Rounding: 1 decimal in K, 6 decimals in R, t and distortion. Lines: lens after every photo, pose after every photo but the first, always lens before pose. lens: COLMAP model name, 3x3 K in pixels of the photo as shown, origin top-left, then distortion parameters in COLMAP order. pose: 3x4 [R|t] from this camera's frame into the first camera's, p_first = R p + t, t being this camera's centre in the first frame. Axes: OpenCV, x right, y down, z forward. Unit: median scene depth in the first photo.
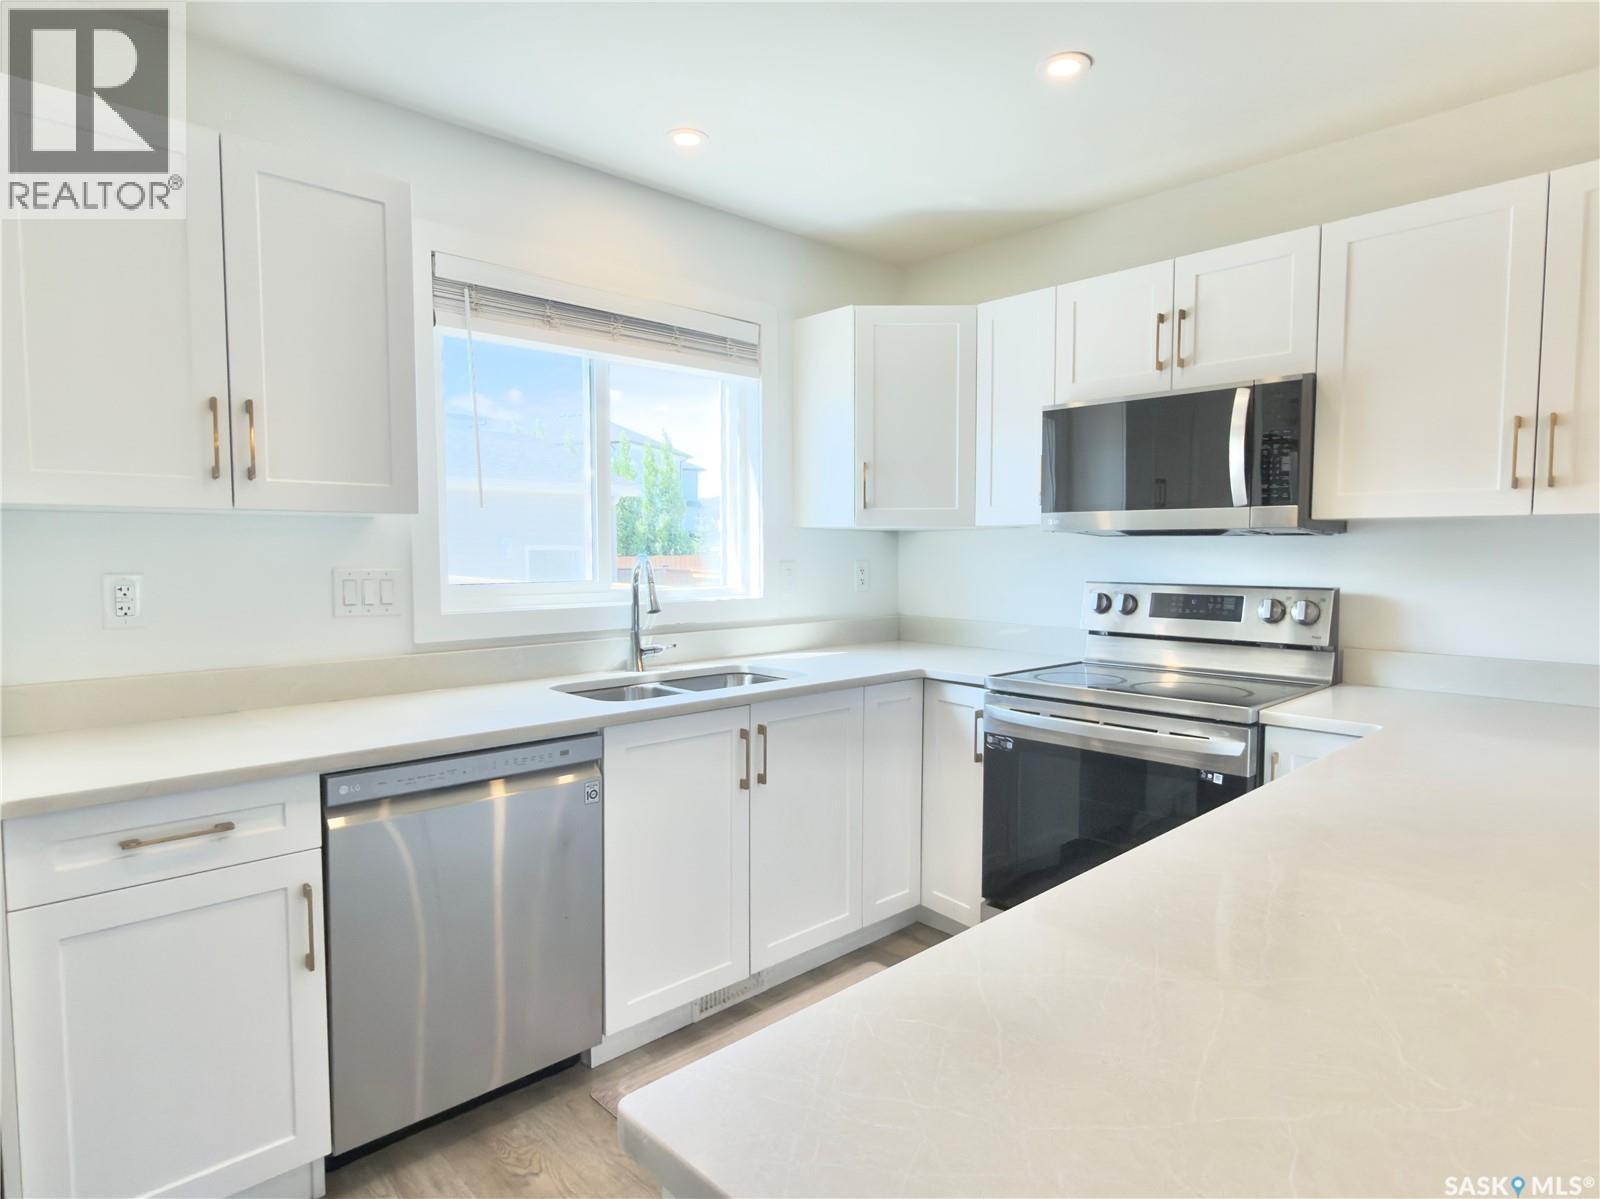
lens RADIAL K [[903.4, 0, 794.1], [0, 903.4, 603.1], [0, 0, 1]] dist [-0.000705, -0.000230]
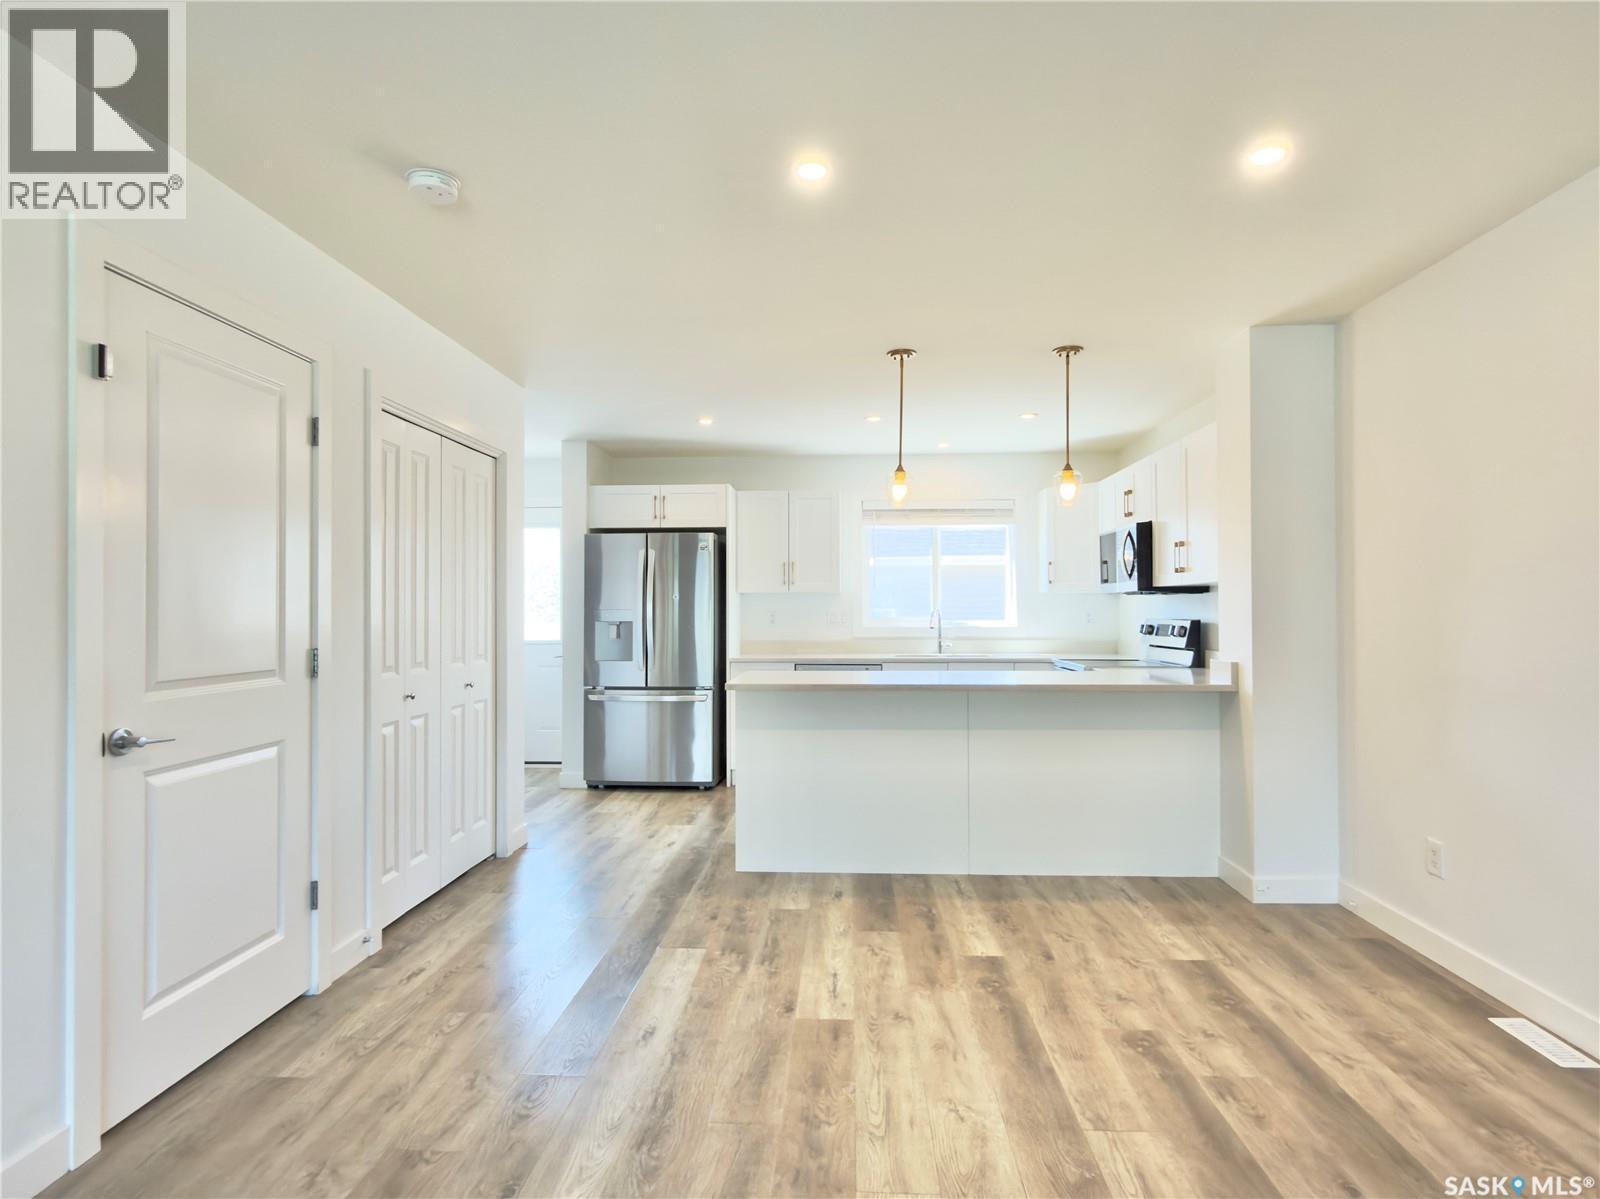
lens RADIAL K [[875.1, 0, 795.0], [0, 875.1, 600.1], [0, 0, 1]] dist [0.000750, -0.000837]
pose [[0.682955, -0.012226, -0.730358, 1.419581], [-0.041804, 0.997567, -0.055789, 0.087041], [0.729263, 0.068633, 0.680783, -0.988158]]
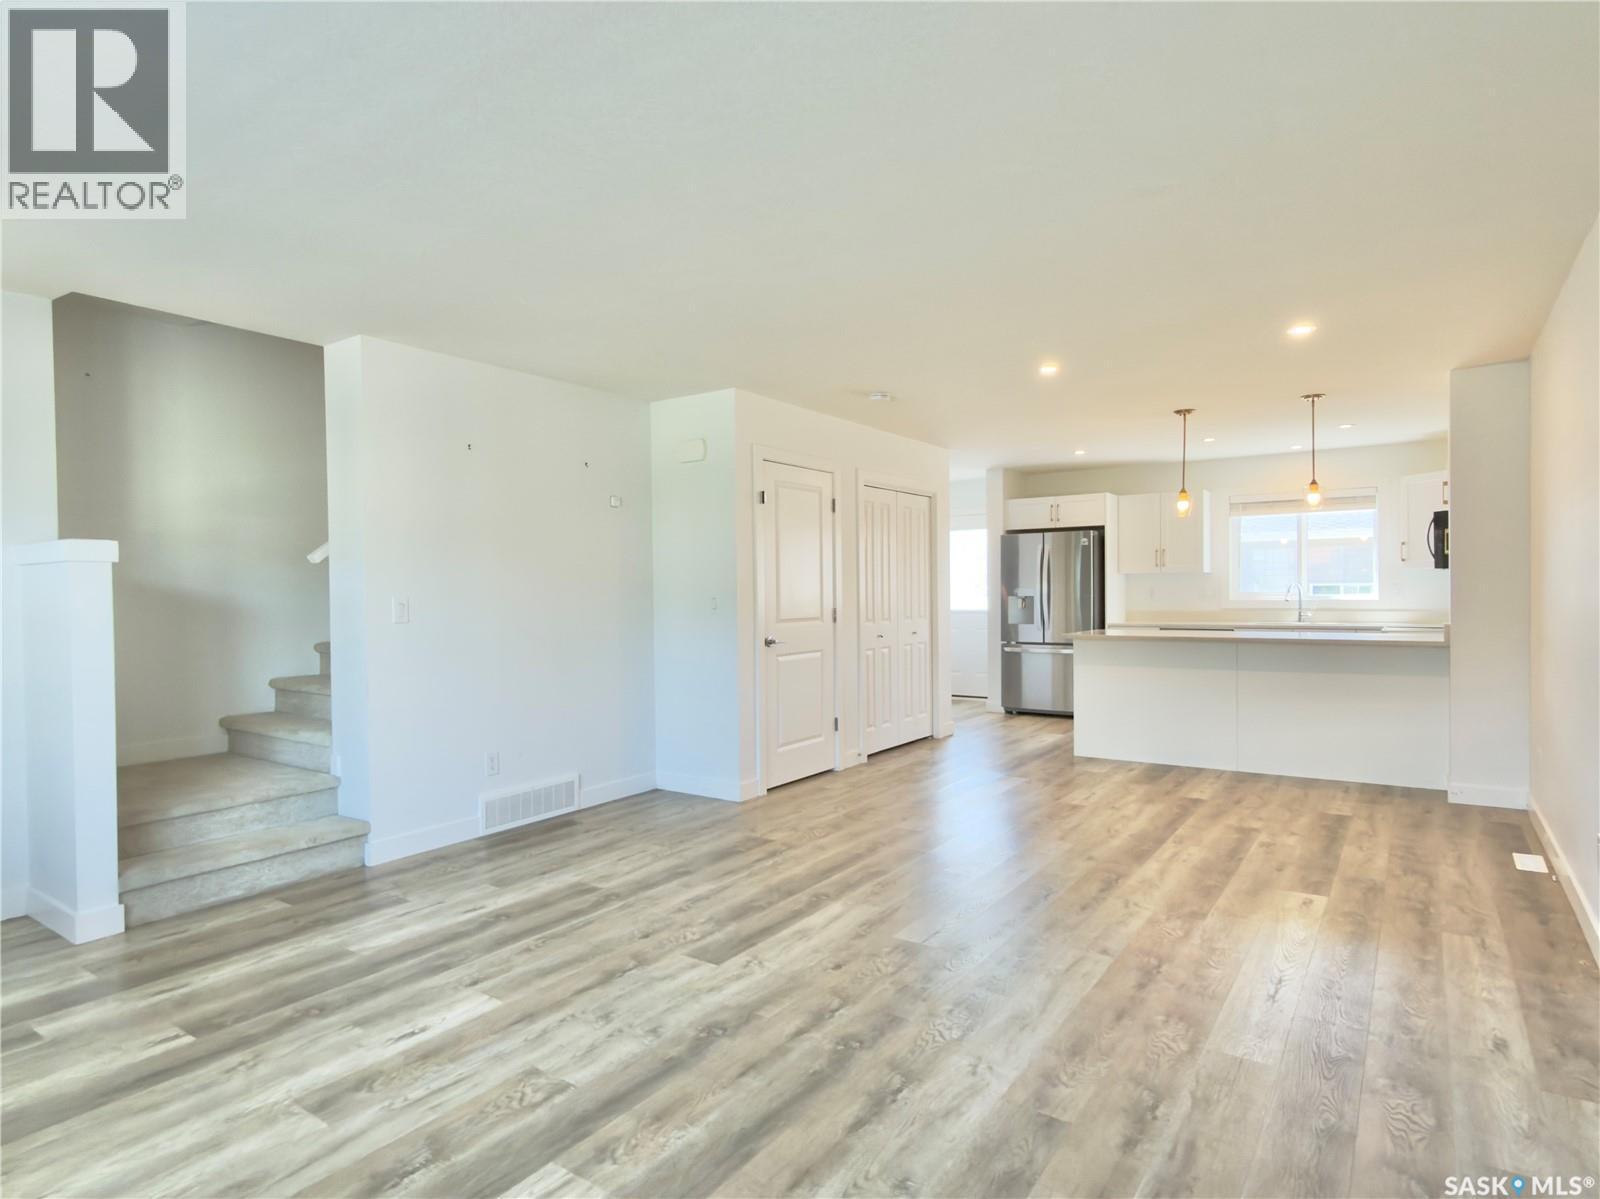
lens RADIAL K [[889.6, 0, 792.7], [0, 889.6, 603.5], [0, 0, 1]] dist [0.000049, 0.000210]
pose [[0.196948, 0.010163, -0.980361, 2.526930], [-0.049173, 0.998790, 0.000476, 0.102896], [0.979180, 0.048114, 0.197209, -1.259692]]
